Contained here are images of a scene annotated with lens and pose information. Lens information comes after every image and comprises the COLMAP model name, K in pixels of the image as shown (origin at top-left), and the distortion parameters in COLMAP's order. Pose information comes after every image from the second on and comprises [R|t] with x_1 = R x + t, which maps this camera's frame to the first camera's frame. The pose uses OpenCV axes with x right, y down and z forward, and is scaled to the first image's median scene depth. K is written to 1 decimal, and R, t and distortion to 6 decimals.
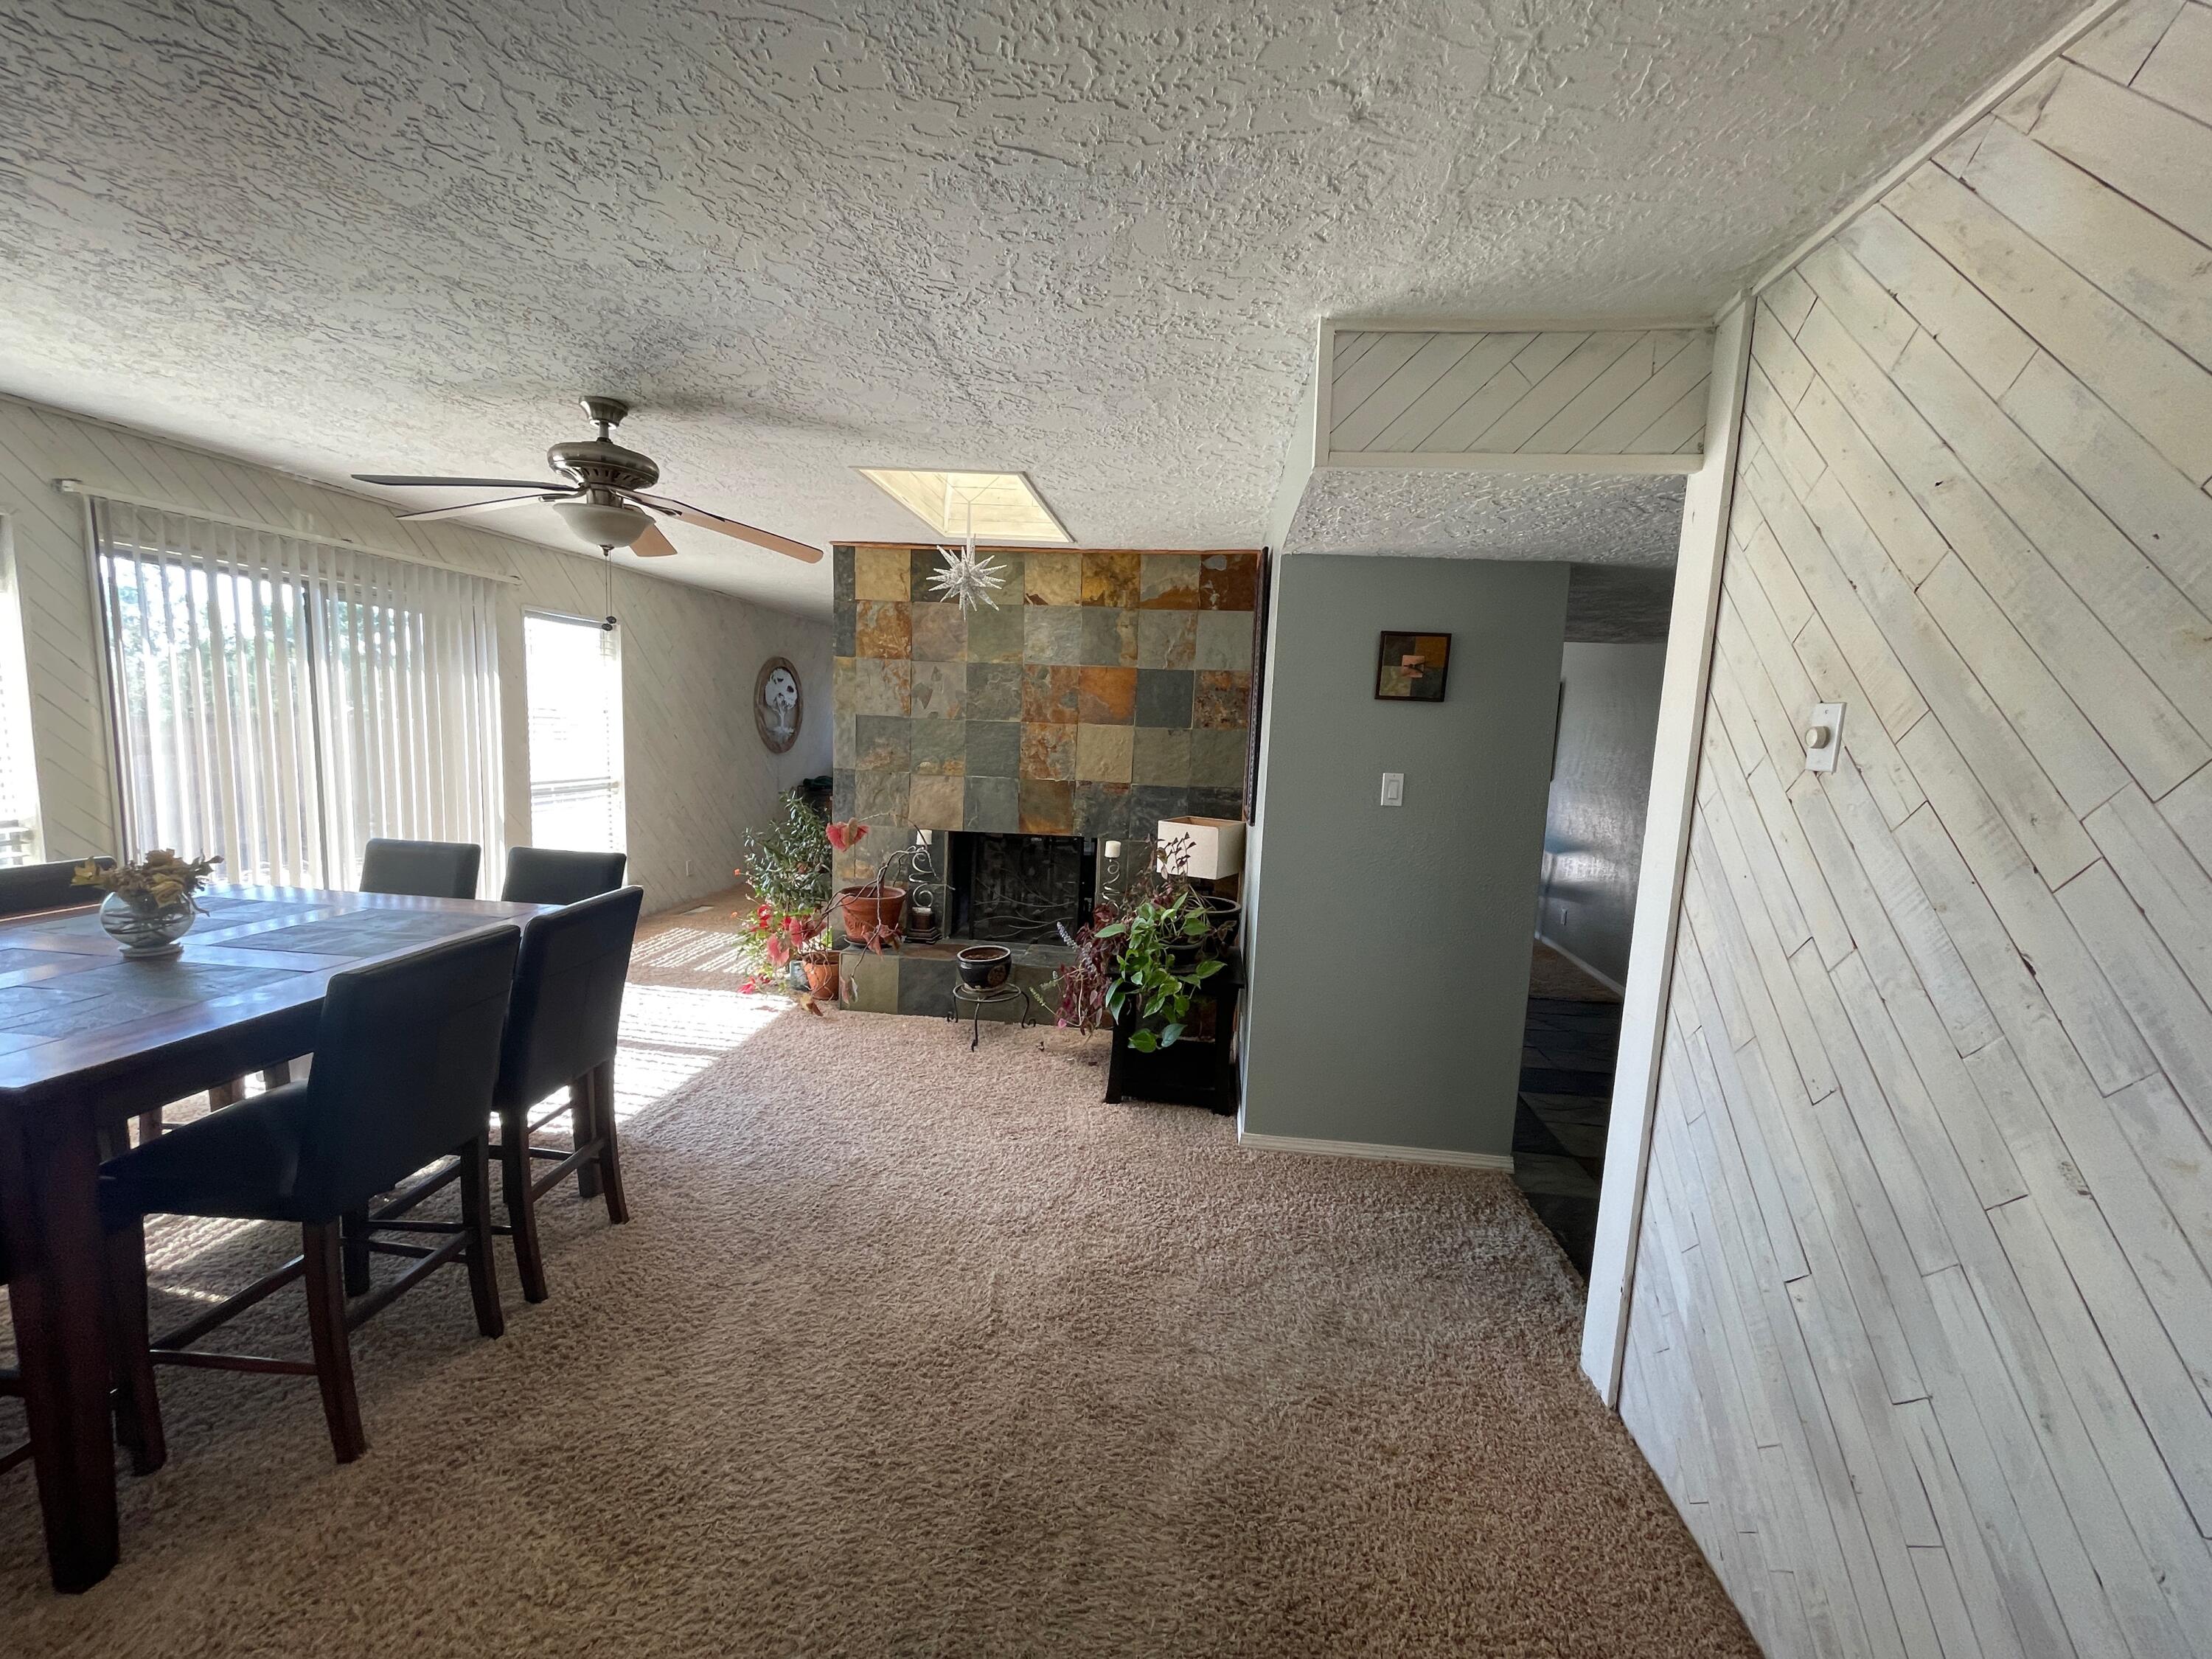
lens RADIAL K [[892.5, 0, 1111.4], [0, 892.5, 825.8], [0, 0, 1]] dist [0.003169, 0.000443]
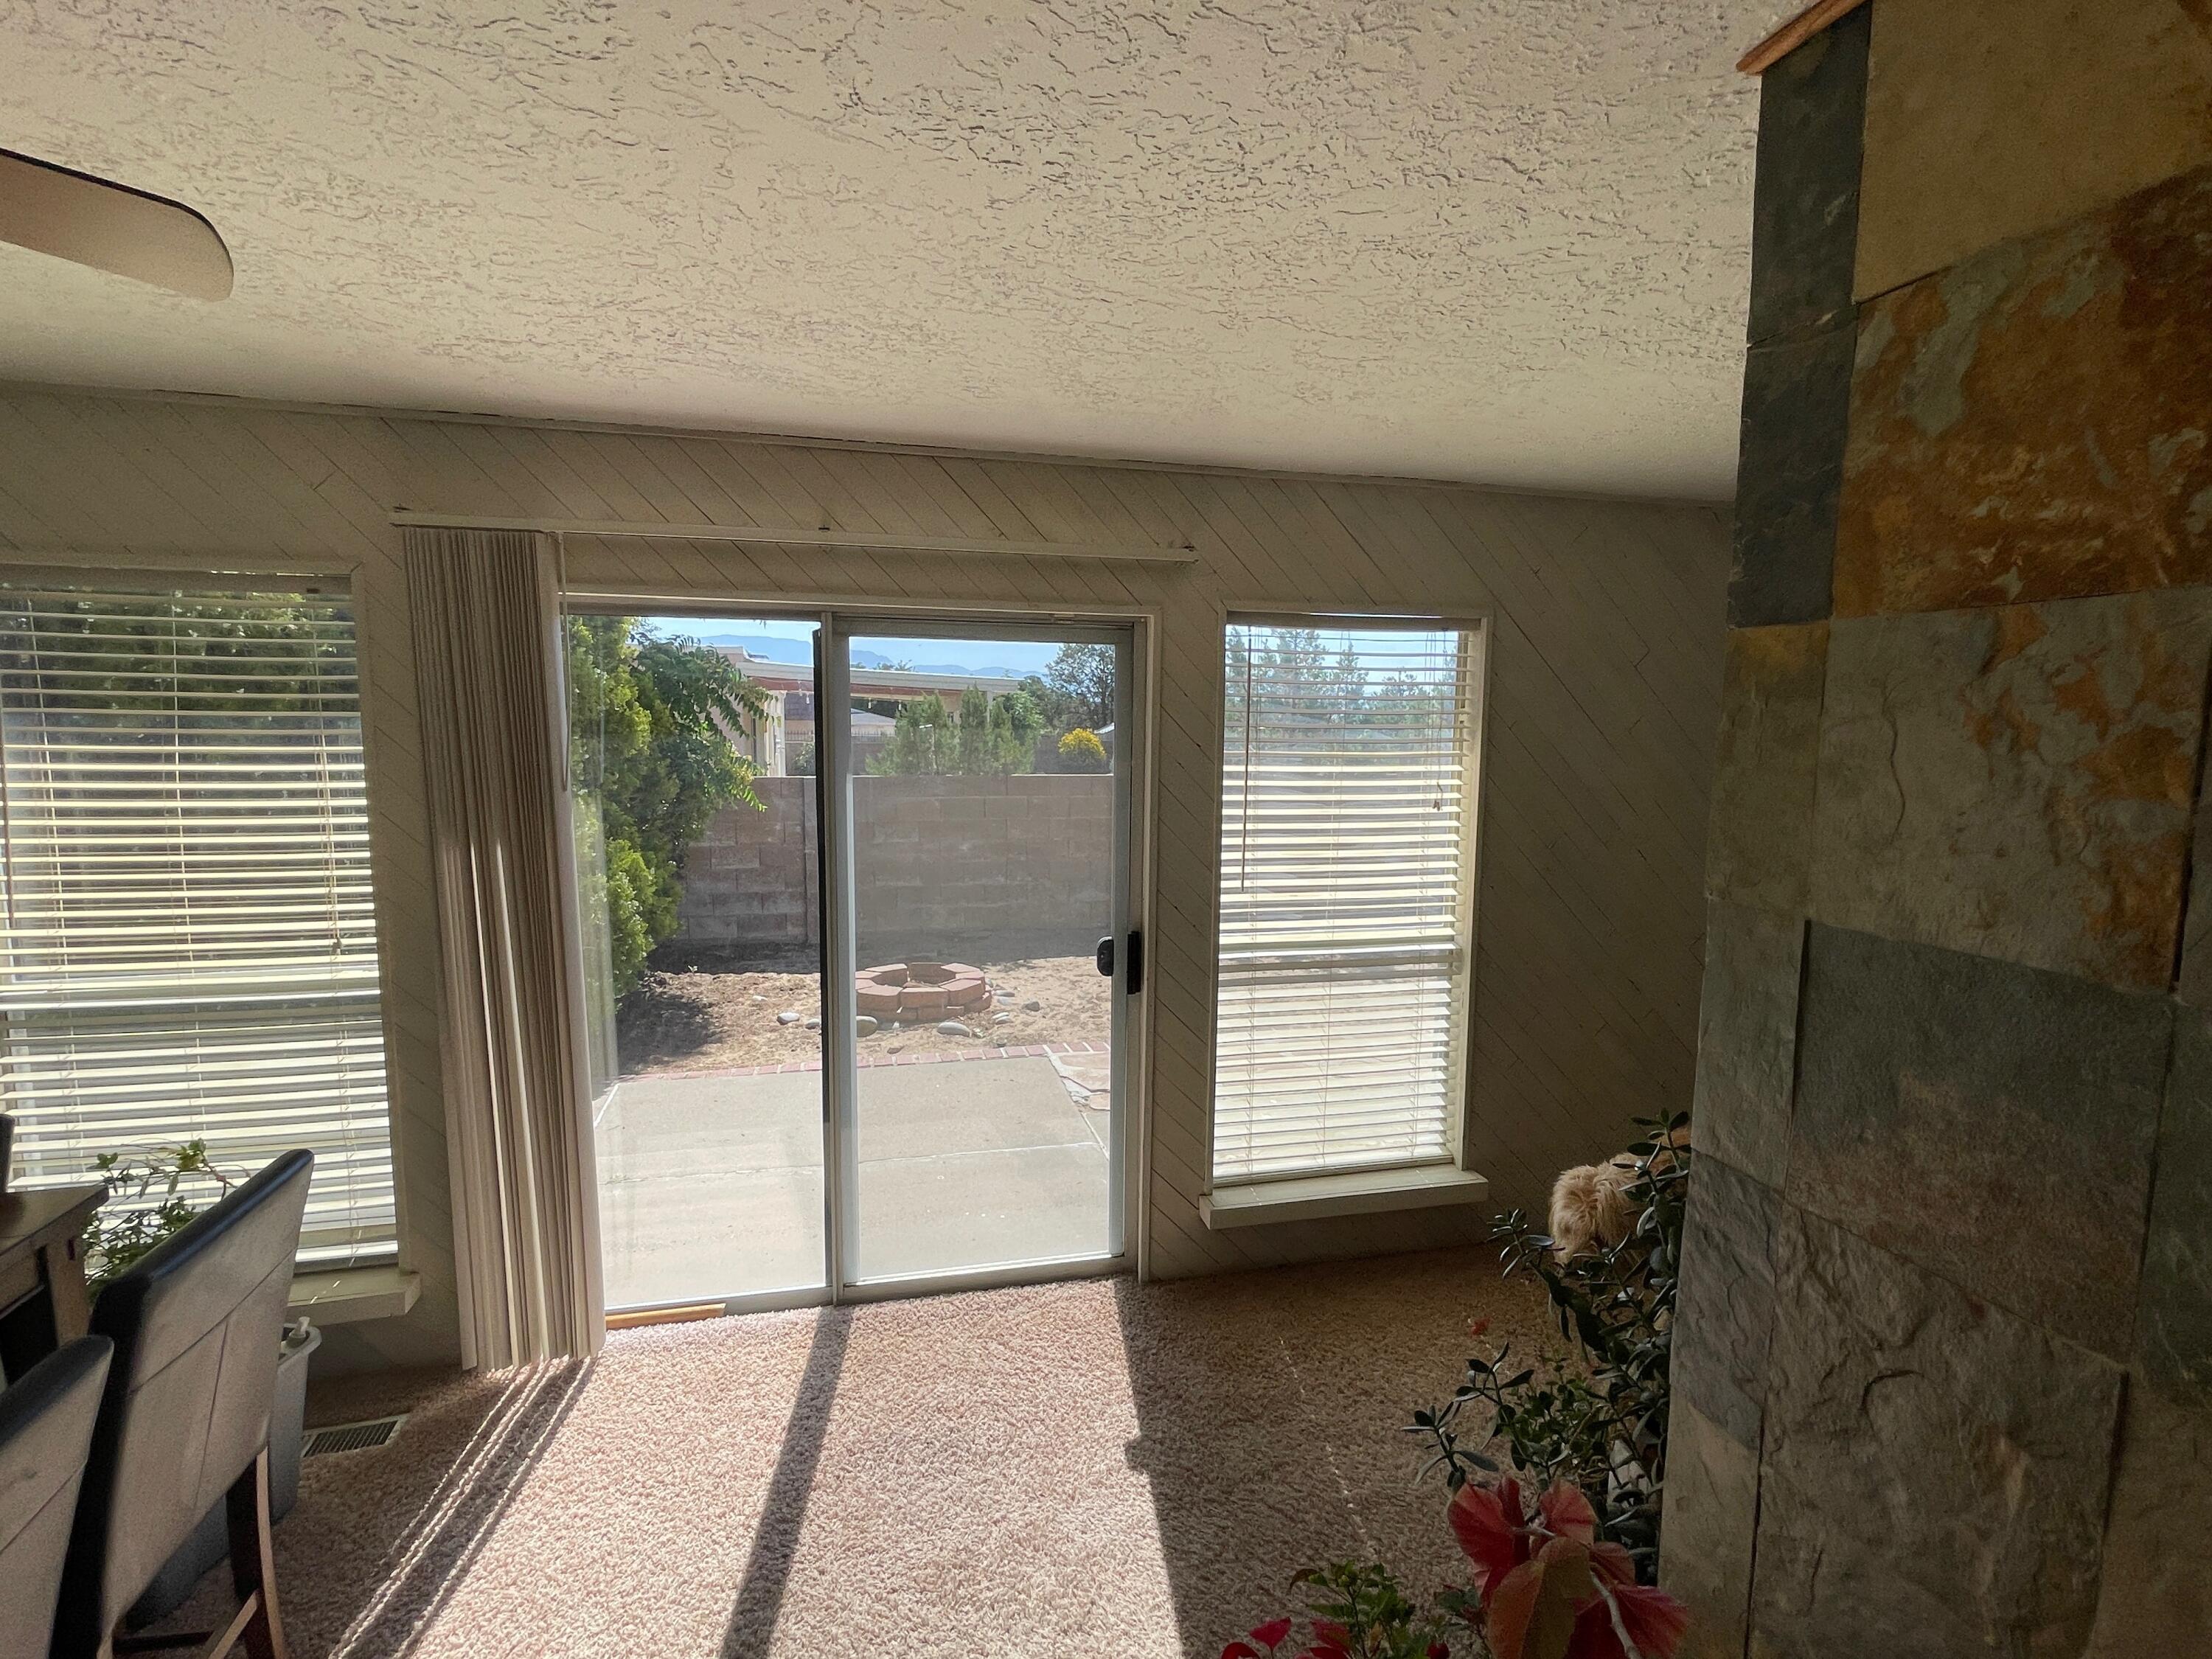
lens RADIAL K [[1044.4, 0, 1107.3], [0, 1044.4, 834.9], [0, 0, 1]] dist [0.001548, 0.000186]
pose [[0.335177, 0.064261, -0.939961, -0.128908], [-0.104440, 0.994057, 0.030717, -0.134959], [0.936349, 0.087874, 0.339896, 0.787817]]
